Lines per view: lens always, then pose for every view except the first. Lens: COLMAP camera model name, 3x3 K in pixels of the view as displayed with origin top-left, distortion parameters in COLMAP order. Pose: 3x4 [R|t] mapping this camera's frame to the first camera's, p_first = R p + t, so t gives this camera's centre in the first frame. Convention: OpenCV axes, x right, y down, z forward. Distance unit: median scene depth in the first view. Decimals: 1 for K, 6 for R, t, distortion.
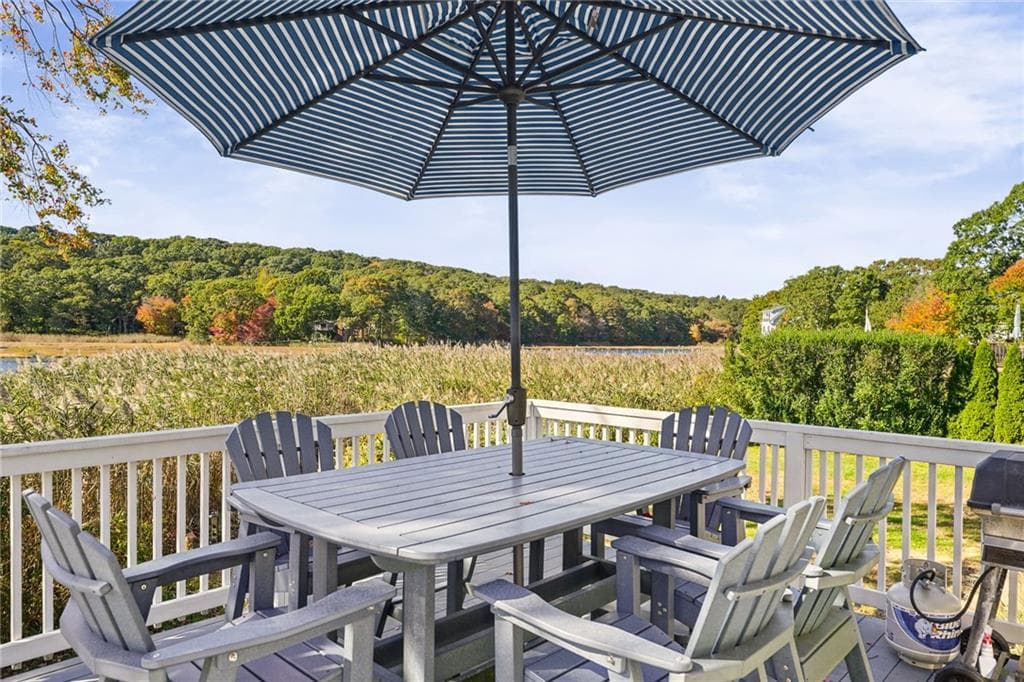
lens RADIAL K [[700.6, 0, 529.9], [0, 700.6, 340.2], [0, 0, 1]] dist [0.018114, -0.012436]
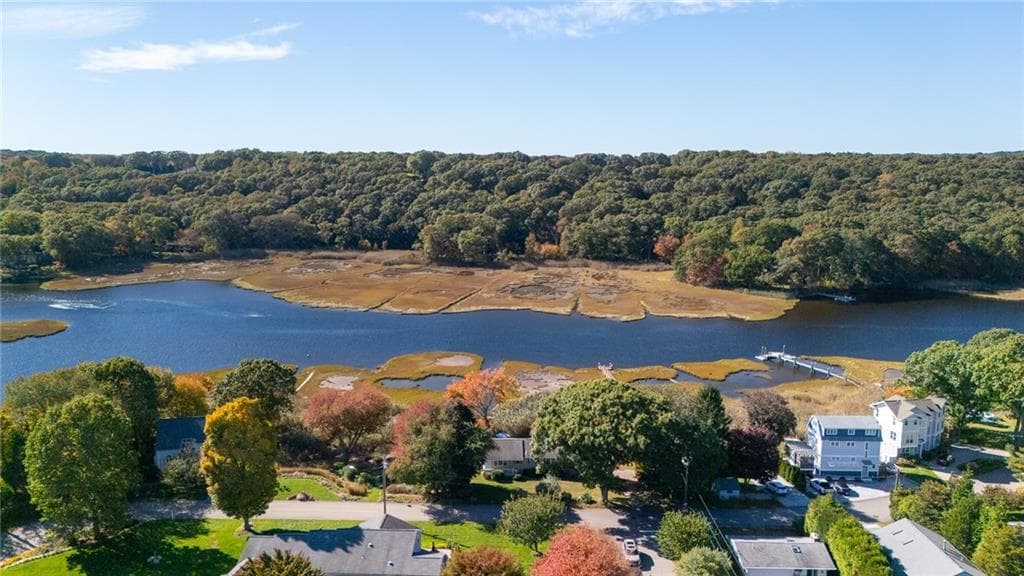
lens RADIAL K [[743.6, 0, 512.1], [0, 743.6, 293.1], [0, 0, 1]] dist [0.081265, -0.090479]
pose [[0.698135, 0.109809, -0.707495, 0.395388], [-0.000146, 0.988190, 0.153231, -0.206712], [0.715966, -0.106872, 0.689906, -0.344020]]
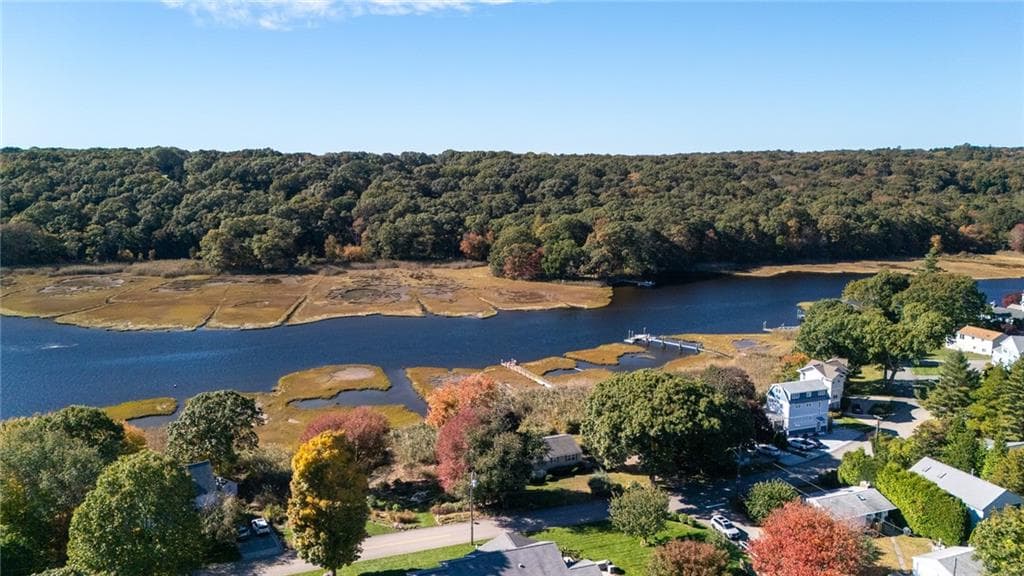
lens RADIAL K [[743.6, 0, 518.2], [0, 743.6, 289.7], [0, 0, 1]] dist [0.081265, -0.090479]
pose [[0.914379, 0.055094, -0.401093, 0.226368], [0.007173, 0.988337, 0.152111, -0.209509], [0.404795, -0.141964, 0.903320, -0.456850]]
